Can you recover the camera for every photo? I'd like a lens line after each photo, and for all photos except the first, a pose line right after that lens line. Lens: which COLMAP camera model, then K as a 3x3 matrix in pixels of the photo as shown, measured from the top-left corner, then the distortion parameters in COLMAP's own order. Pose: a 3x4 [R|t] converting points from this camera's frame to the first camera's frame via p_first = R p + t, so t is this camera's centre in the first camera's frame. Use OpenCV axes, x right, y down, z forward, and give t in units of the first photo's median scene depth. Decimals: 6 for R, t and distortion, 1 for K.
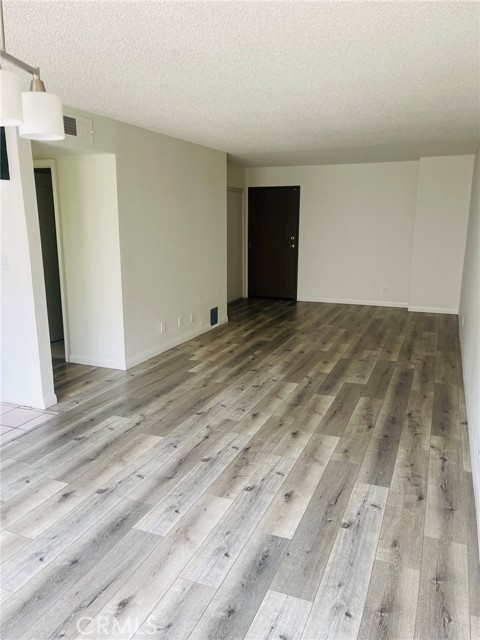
lens RADIAL K [[484.6, 0, 237.2], [0, 484.6, 324.9], [0, 0, 1]] dist [0.069597, -0.089339]
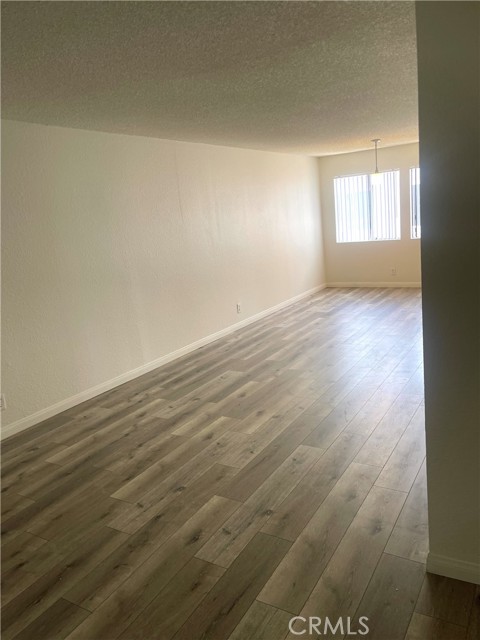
lens RADIAL K [[484.6, 0, 245.8], [0, 484.6, 325.0], [0, 0, 1]] dist [0.069597, -0.089339]
pose [[-0.985707, 0.061643, 0.156784, 0.052357], [0.123679, 0.896695, 0.425020, -0.487234], [-0.114388, 0.438337, -0.891502, 2.168776]]
